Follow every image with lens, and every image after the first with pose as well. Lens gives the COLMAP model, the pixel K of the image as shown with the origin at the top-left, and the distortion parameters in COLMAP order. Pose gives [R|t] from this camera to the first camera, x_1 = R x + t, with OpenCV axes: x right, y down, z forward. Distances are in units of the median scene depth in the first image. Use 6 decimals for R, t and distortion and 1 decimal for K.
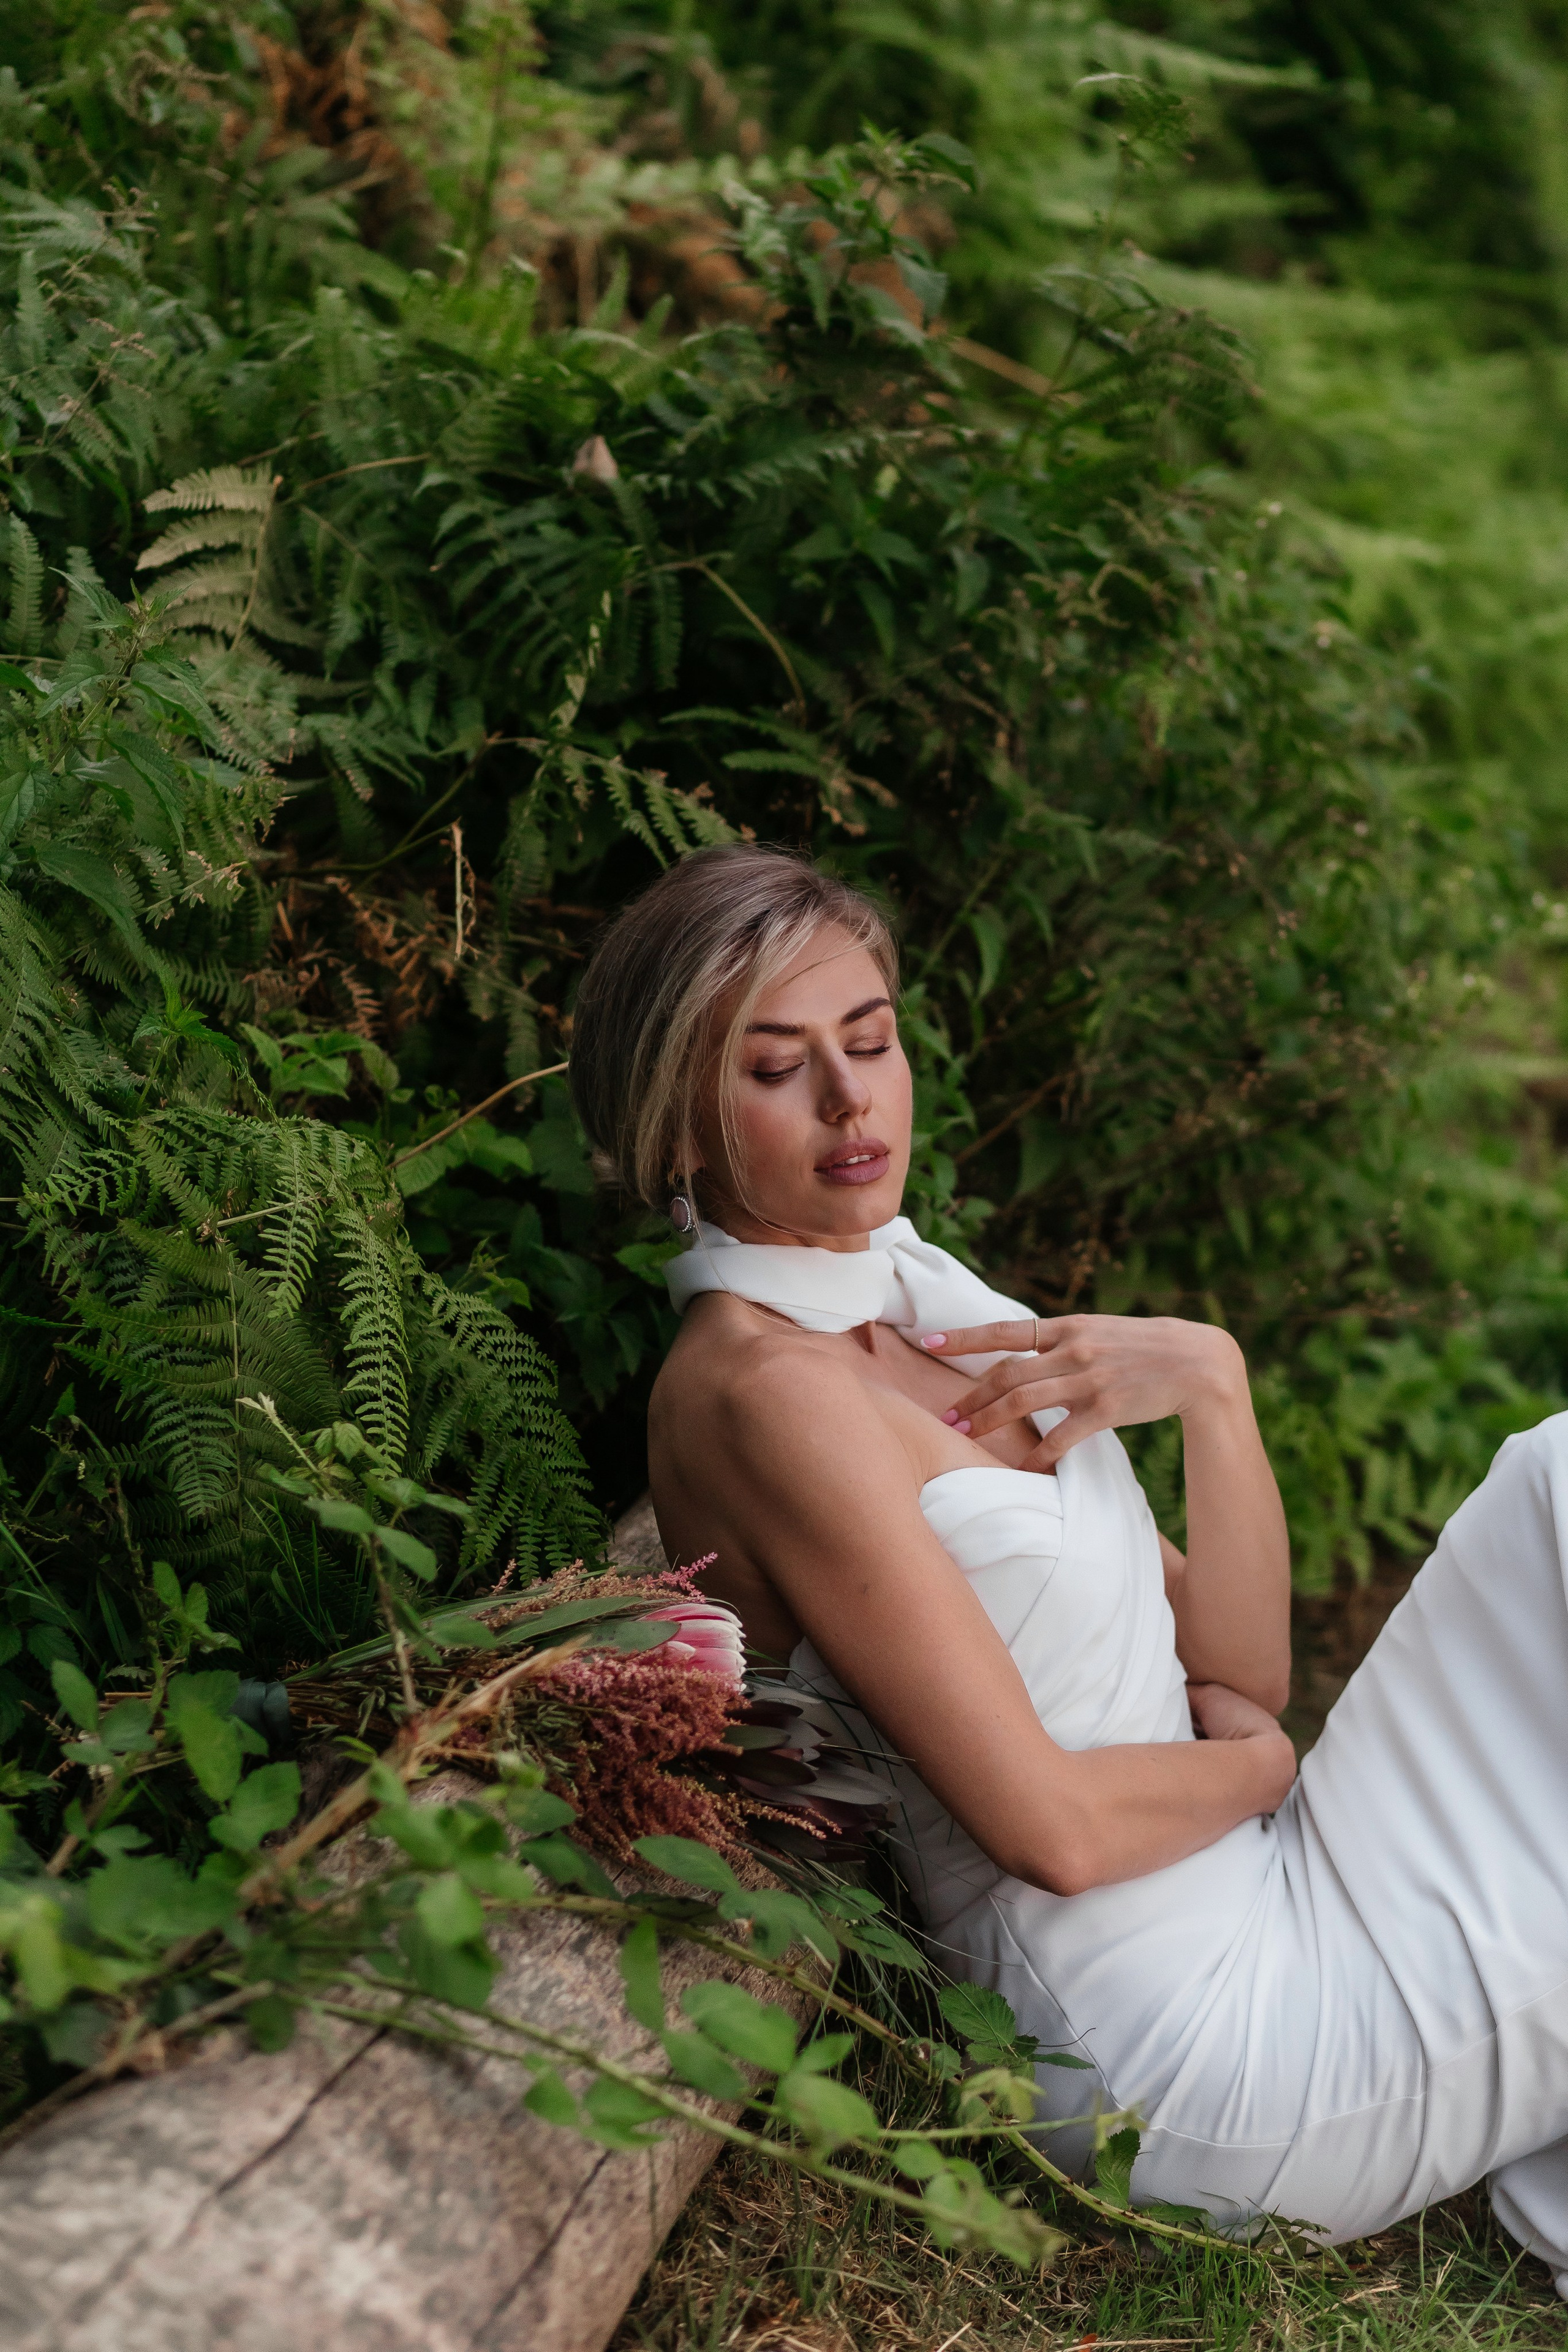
lens RADIAL K [[5835.9, 0, 784.0], [0, 5835.9, 1176.0], [0, 0, 1]] dist [-0.004157, 0.948356]
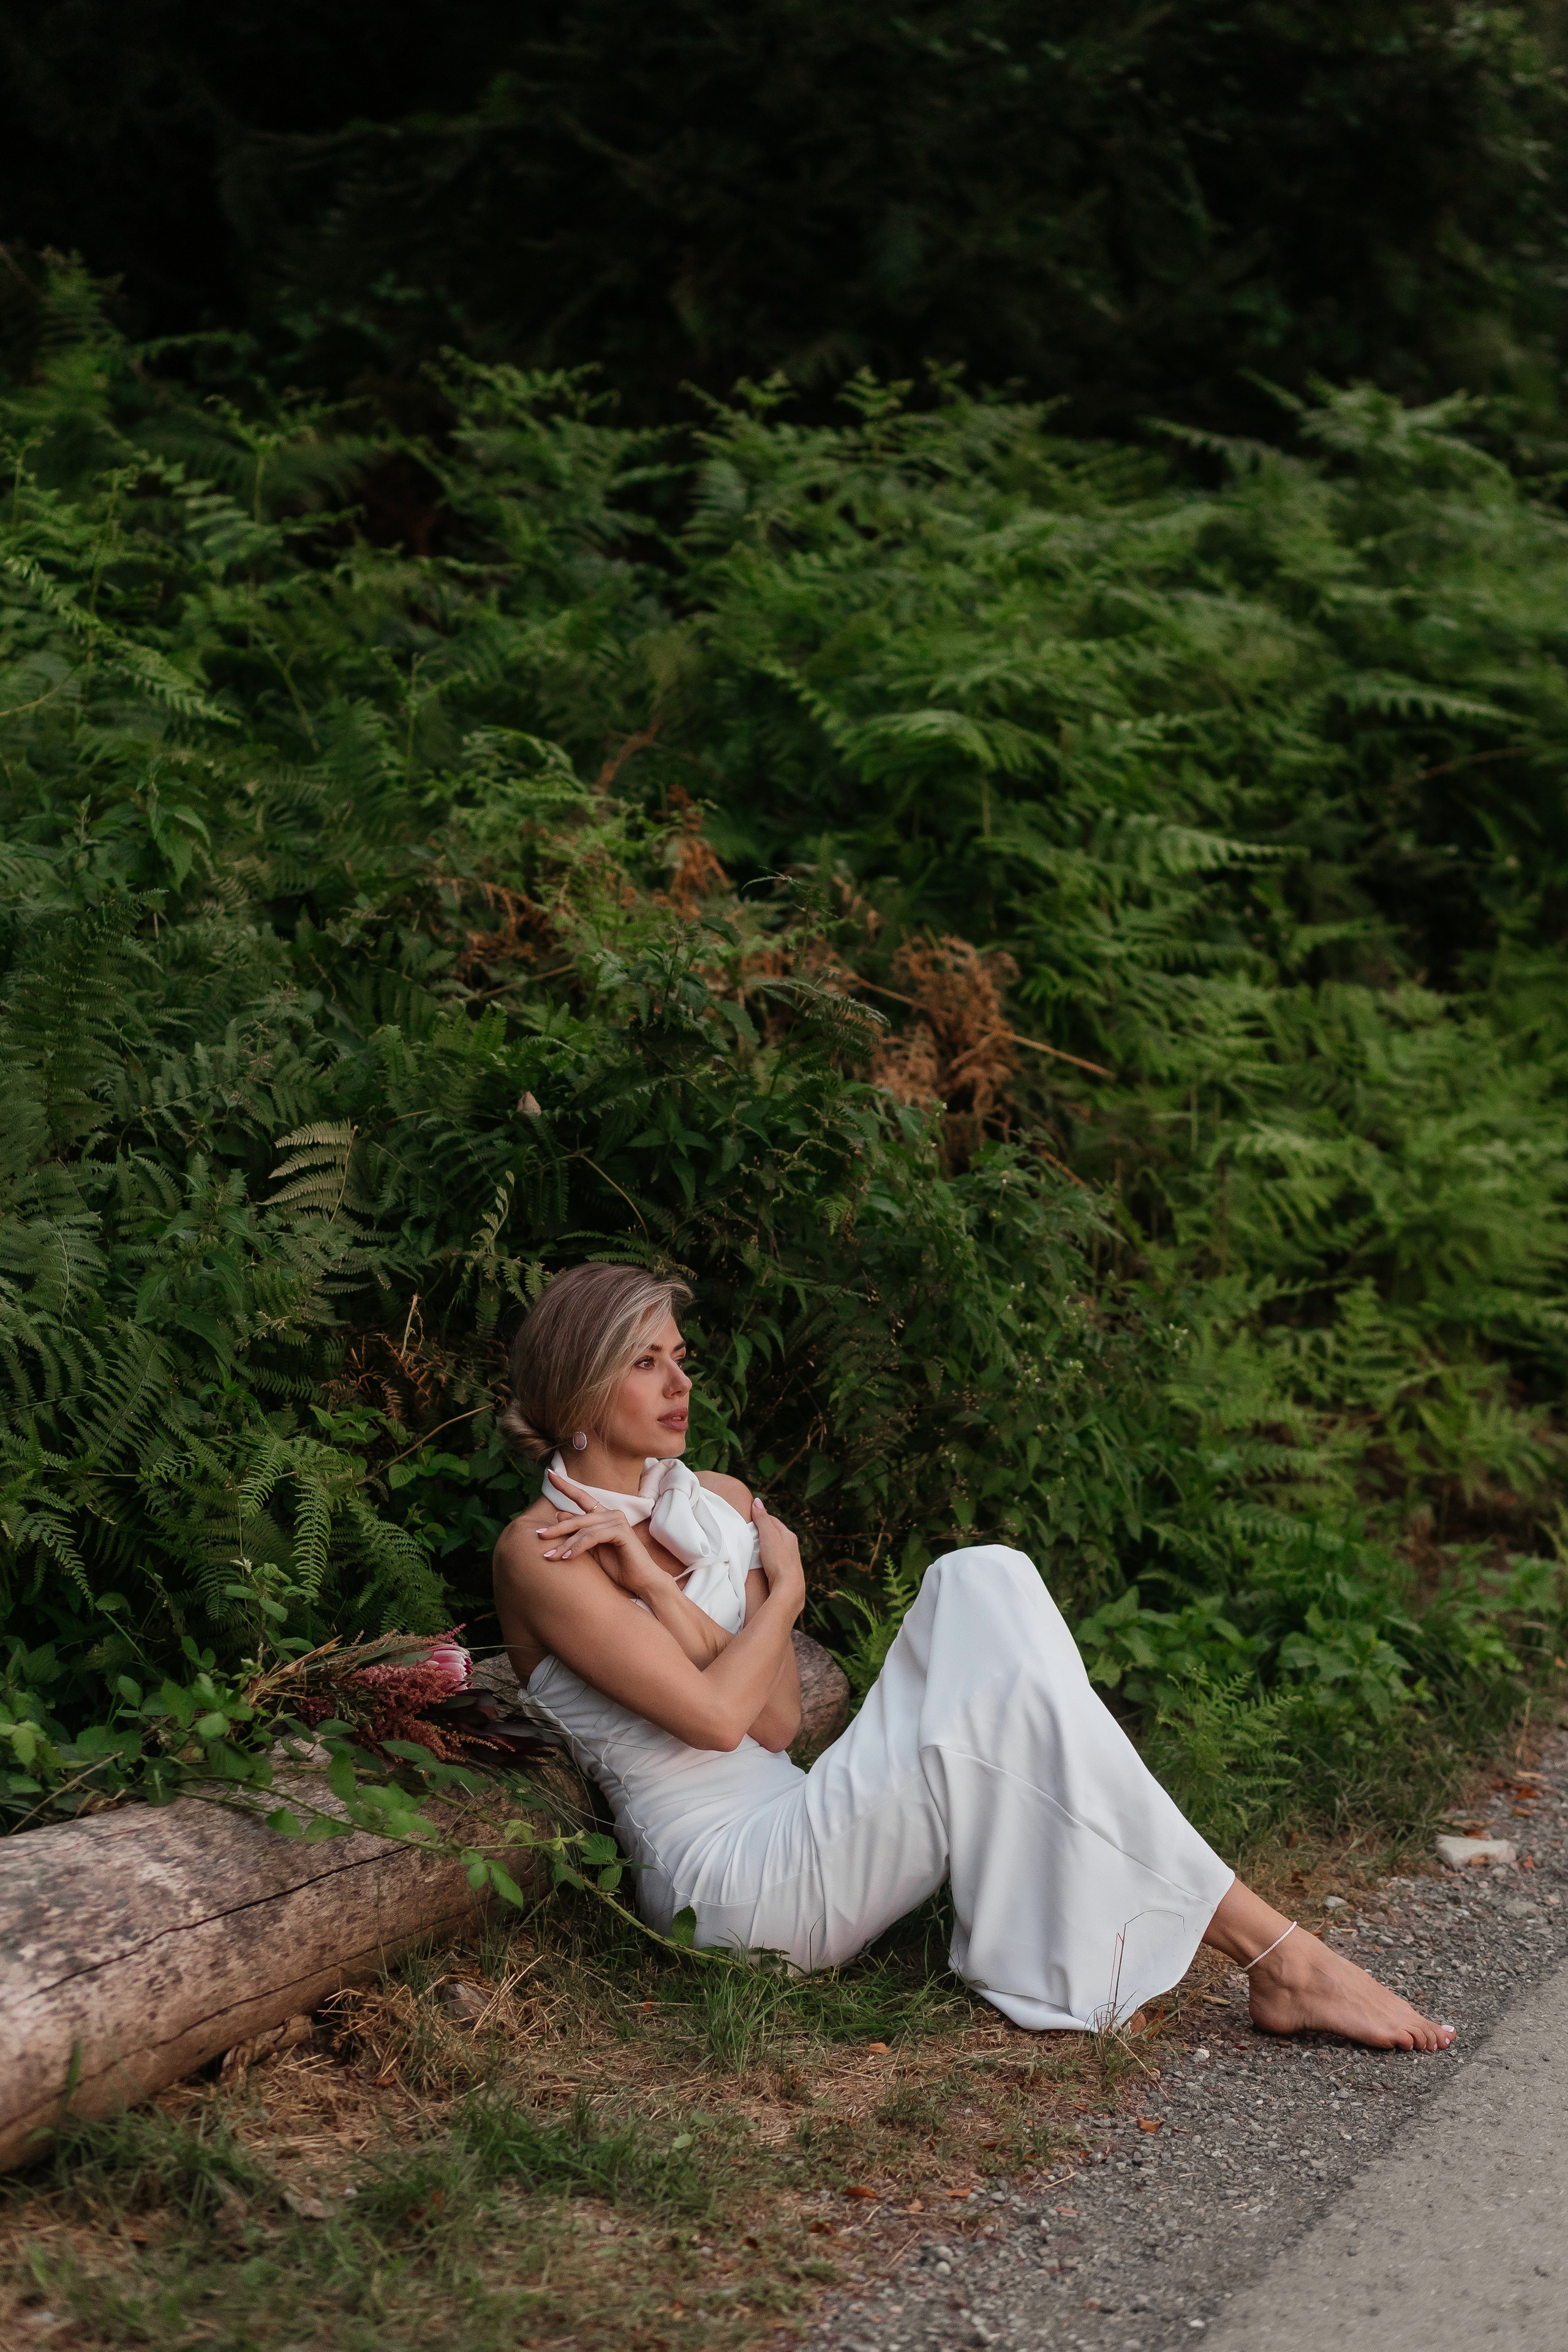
lens RADIAL K [[5835.9, 0, 784.0], [0, 5835.9, 1176.0], [0, 0, 1]] dist [-0.004157, 0.948356]
pose [[0.976312, -0.074822, -0.203020, 0.437665], [0.047034, 0.989259, -0.138402, 0.165874], [0.211195, 0.125575, 0.969344, -0.802950]]
